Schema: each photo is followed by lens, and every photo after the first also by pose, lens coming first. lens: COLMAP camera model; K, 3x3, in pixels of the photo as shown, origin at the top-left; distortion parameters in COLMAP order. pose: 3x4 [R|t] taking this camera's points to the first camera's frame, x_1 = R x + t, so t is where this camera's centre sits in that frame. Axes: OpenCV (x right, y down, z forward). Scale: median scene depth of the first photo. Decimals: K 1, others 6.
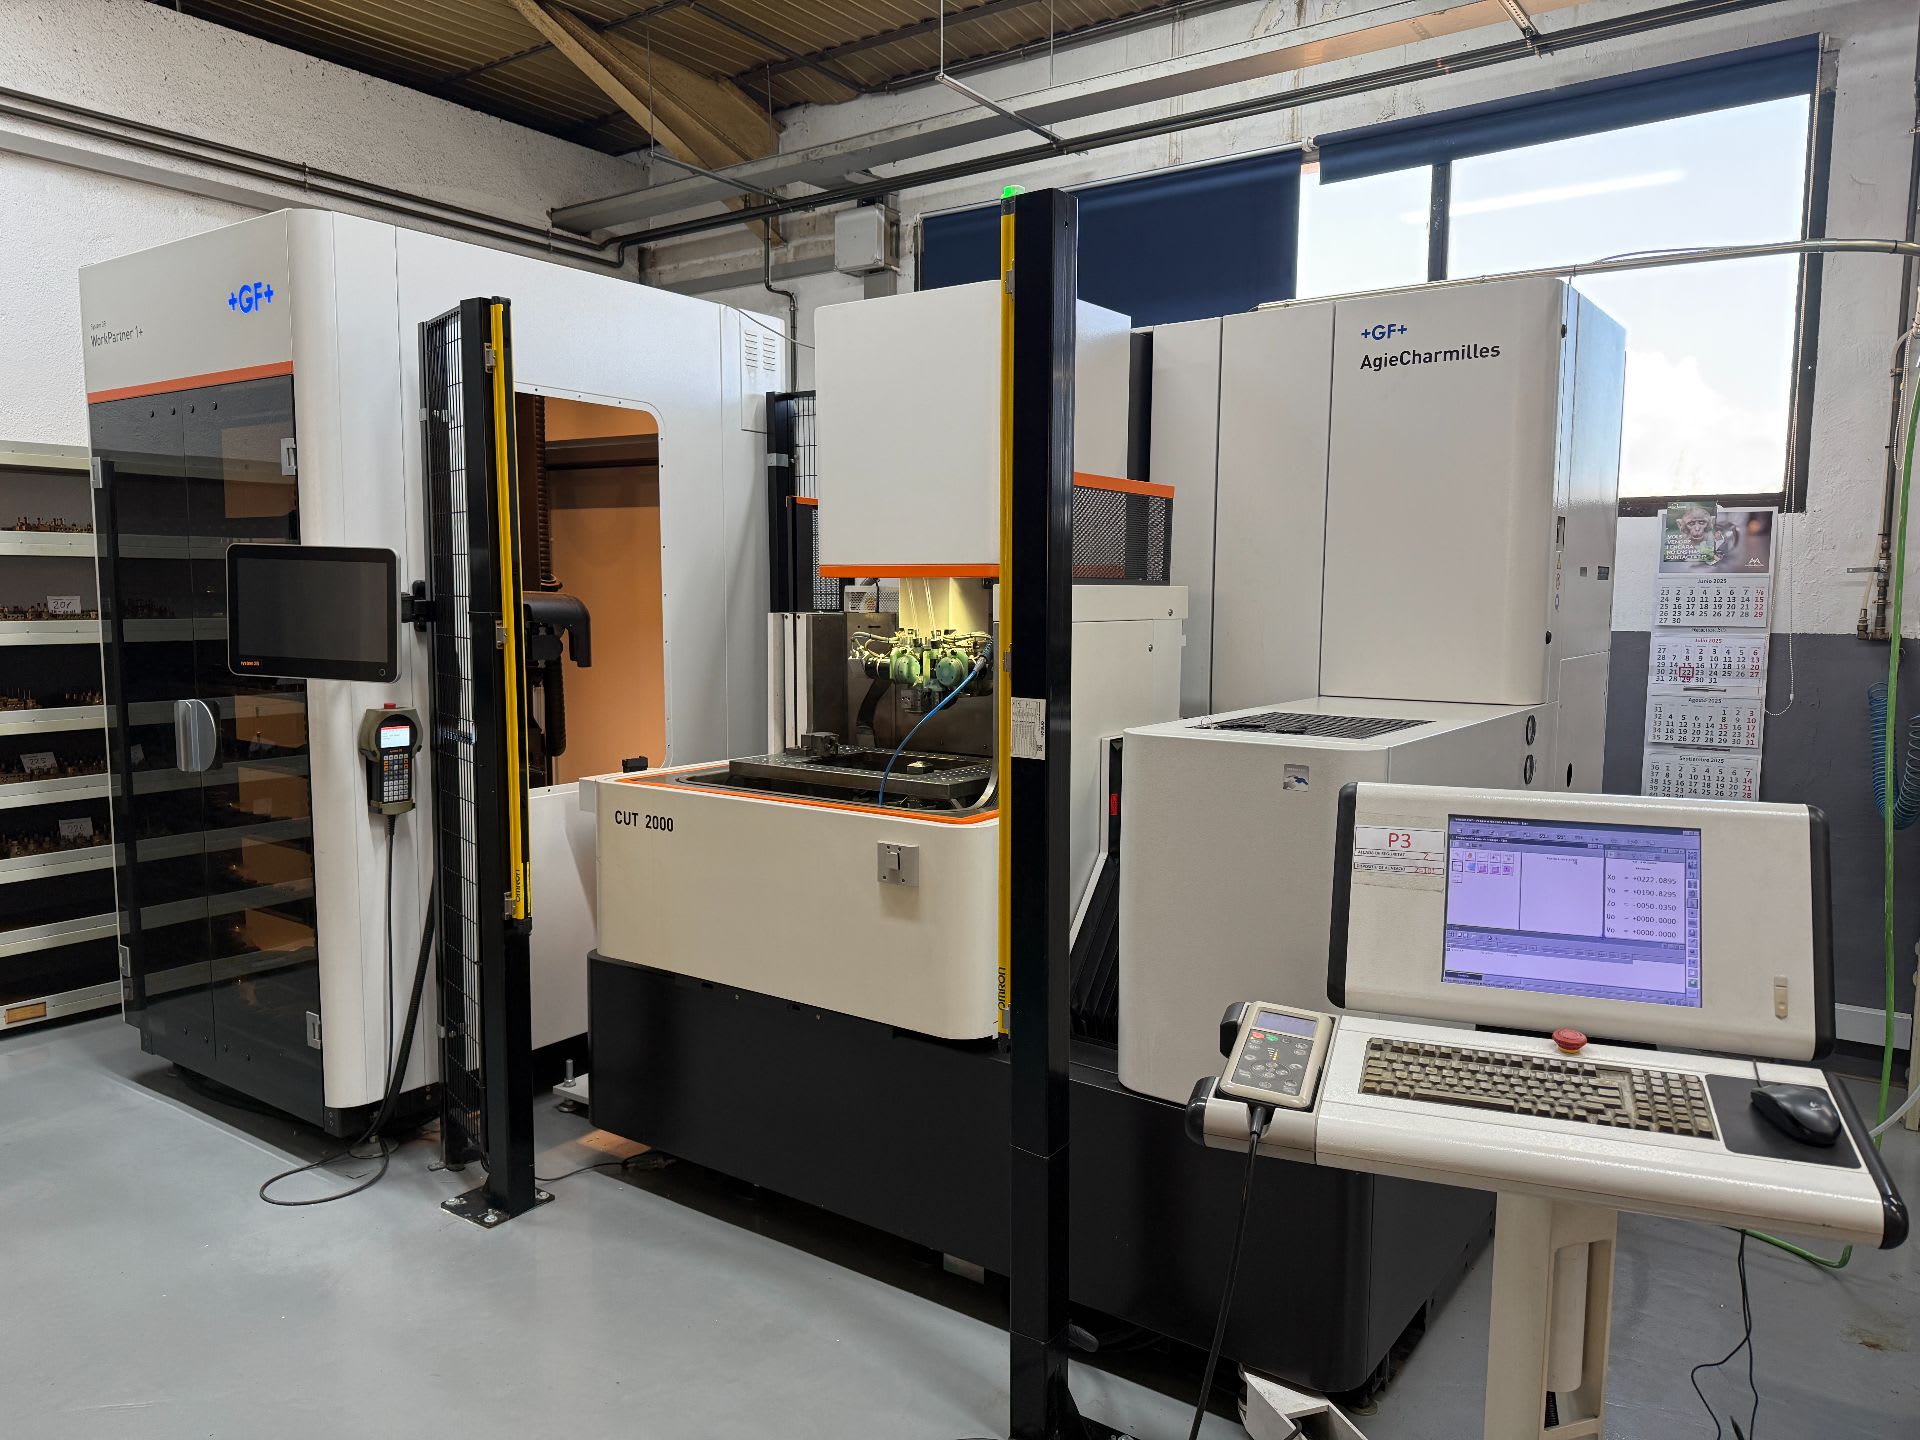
lens RADIAL K [[1352.8, 0, 960.0], [0, 1352.8, 720.0], [0, 0, 1]] dist [0.134630, -0.265734]
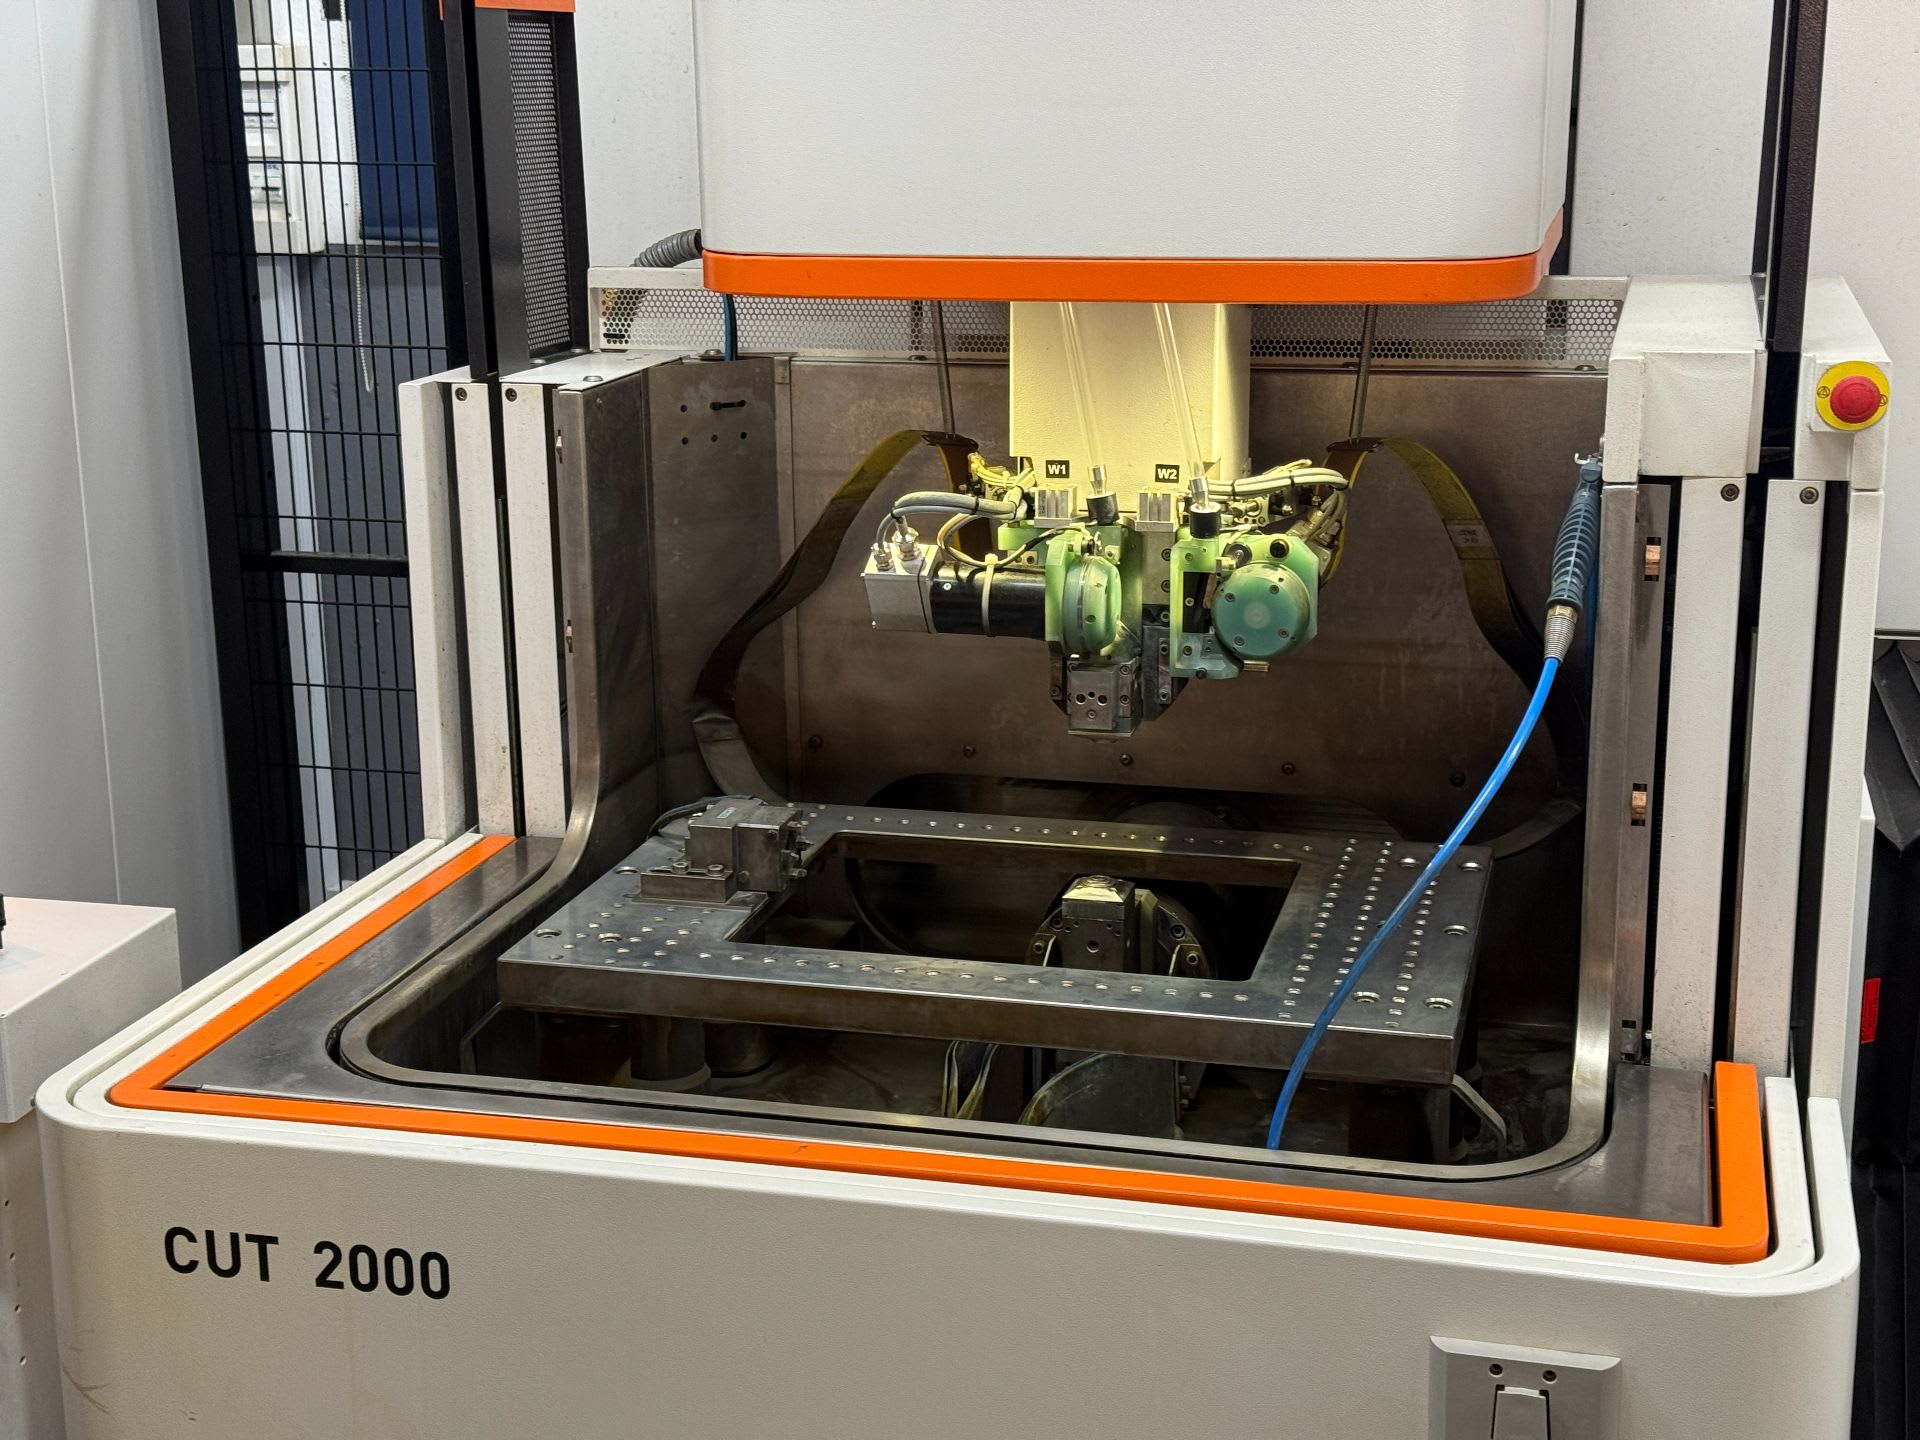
lens RADIAL K [[2688.0, 0, 959.0], [0, 2688.0, 712.2], [0, 0, 1]] dist [0.145432, -0.061496]
pose [[0.931597, -0.104079, 0.348275, -0.234526], [0.050541, 0.985913, 0.159442, -0.093450], [-0.359963, -0.130933, 0.923733, 0.375982]]
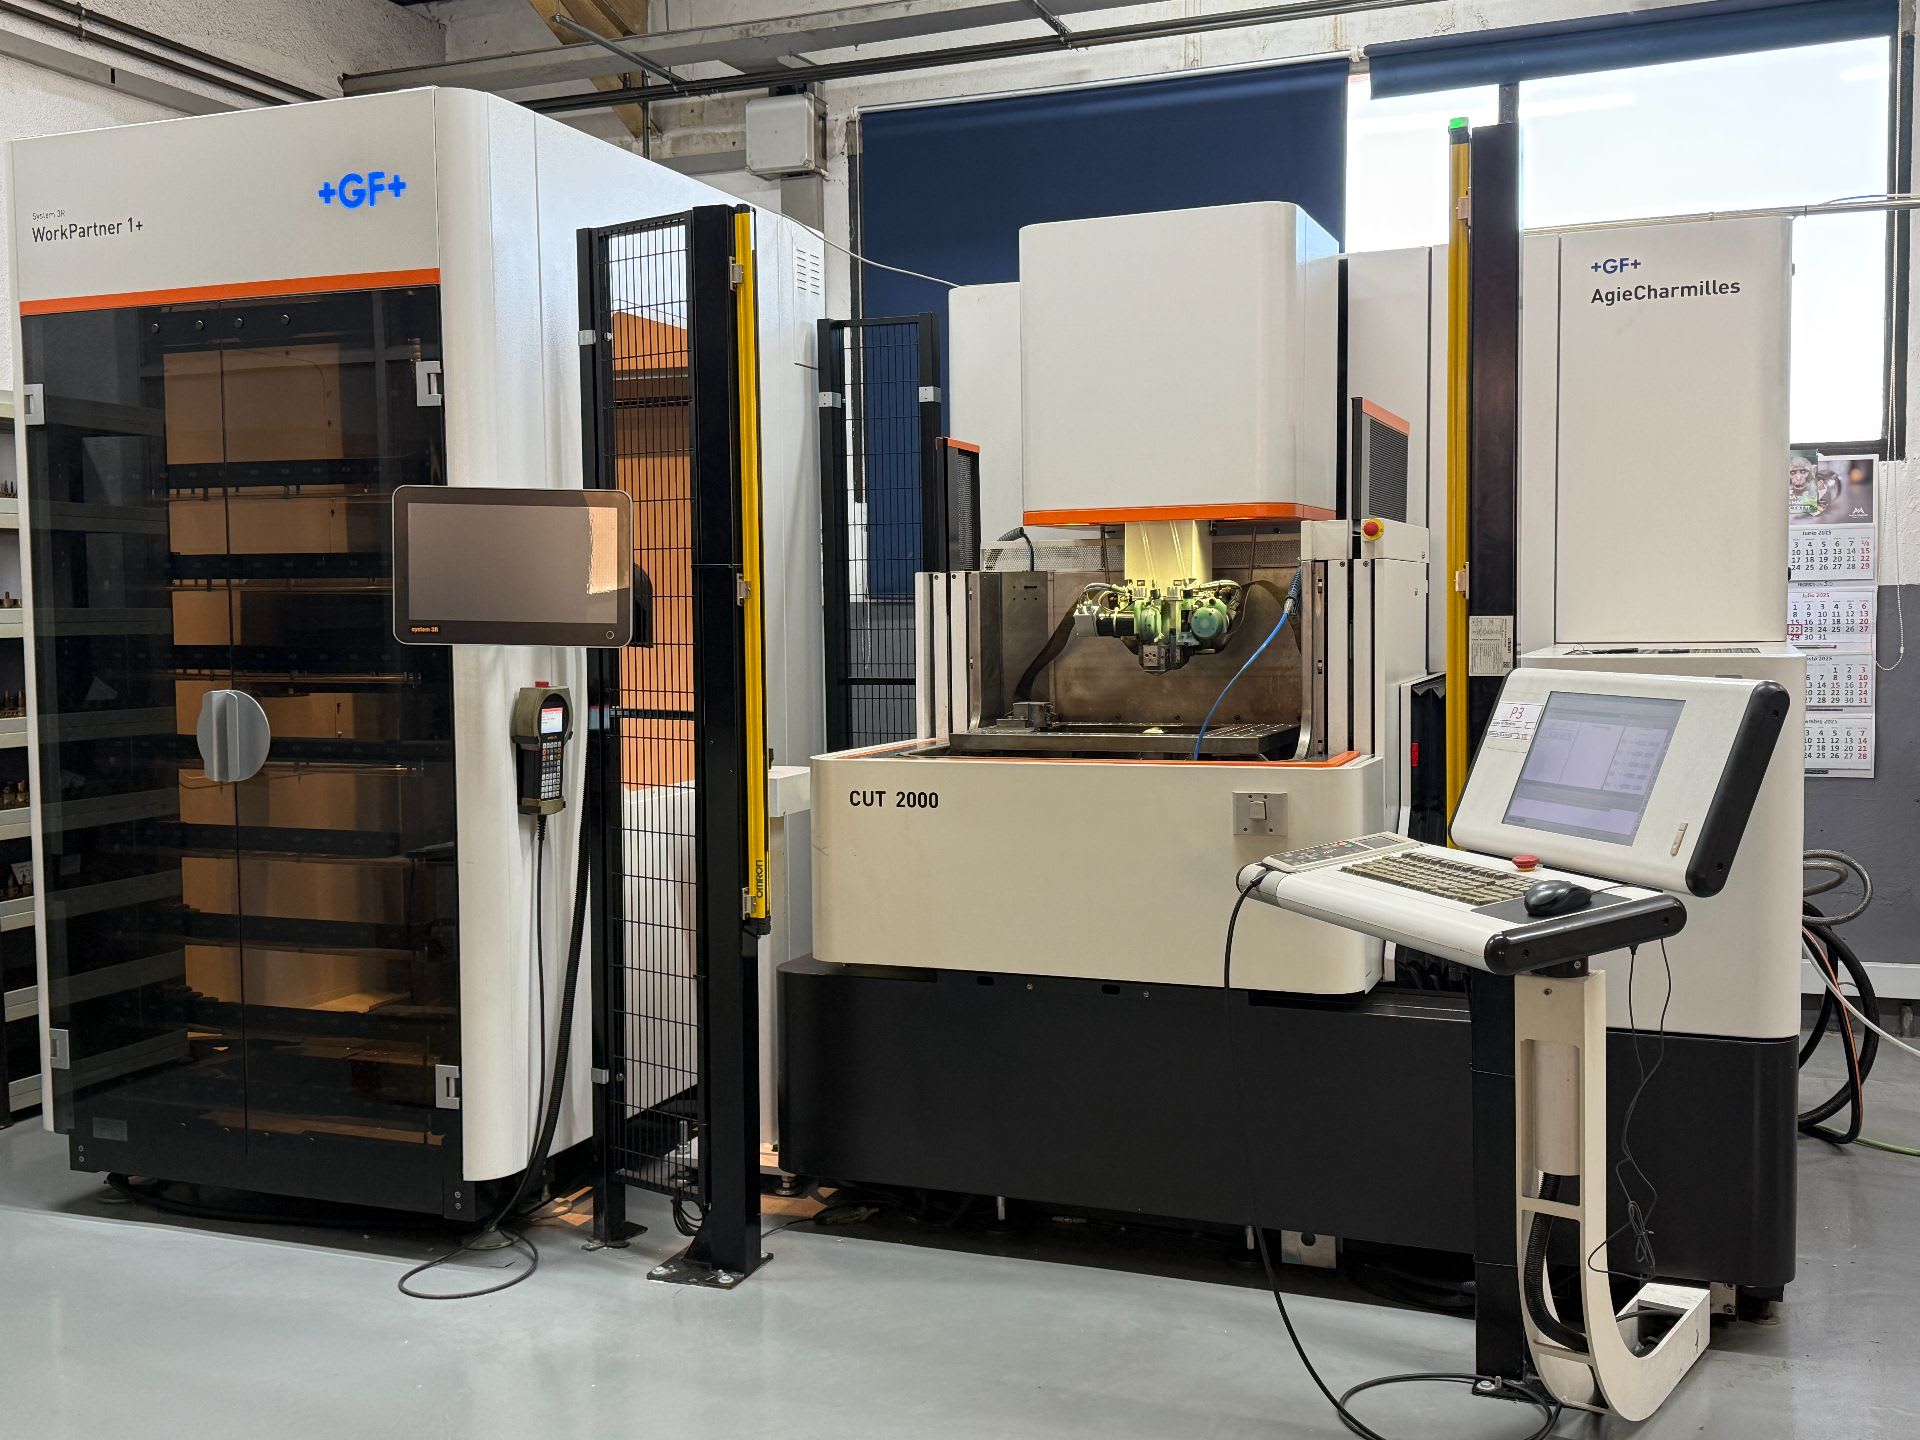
lens RADIAL K [[1906.0, 0, 964.0], [0, 1906.0, 713.2], [0, 0, 1]] dist [0.159051, -0.343870]
pose [[0.969124, -0.031816, 0.244512, -0.395645], [0.042049, 0.998440, -0.036745, 0.053323], [-0.242961, 0.045892, 0.968950, -0.167257]]
